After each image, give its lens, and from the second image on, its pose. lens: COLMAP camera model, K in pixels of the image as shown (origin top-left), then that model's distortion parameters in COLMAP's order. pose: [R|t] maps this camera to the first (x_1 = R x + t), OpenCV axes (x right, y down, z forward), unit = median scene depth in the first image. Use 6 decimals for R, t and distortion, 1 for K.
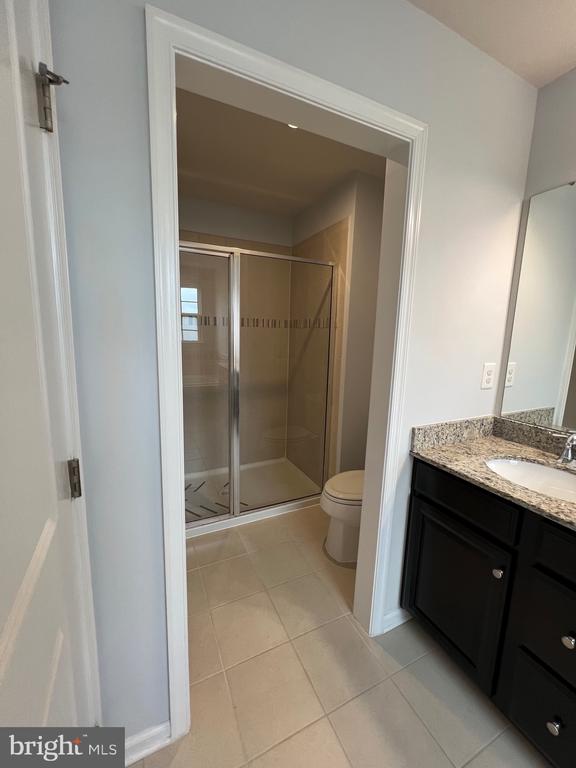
lens RADIAL K [[309.0, 0, 287.1], [0, 309.0, 381.6], [0, 0, 1]] dist [-0.000771, 0.000093]
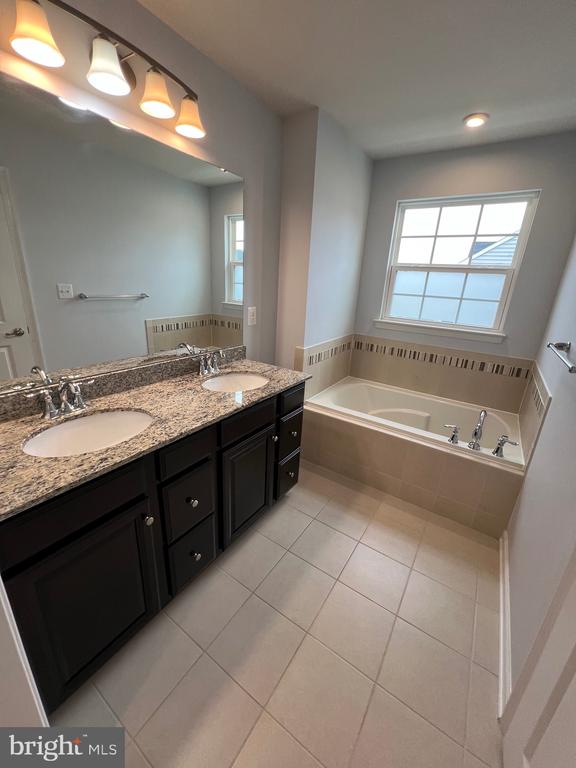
lens RADIAL K [[309.0, 0, 287.4], [0, 309.0, 381.3], [0, 0, 1]] dist [-0.000771, 0.000093]
pose [[-0.508357, -0.327059, 0.796621, -0.242881], [0.067642, 0.907047, 0.415560, -0.214066], [-0.858486, 0.265138, -0.438981, 0.849806]]
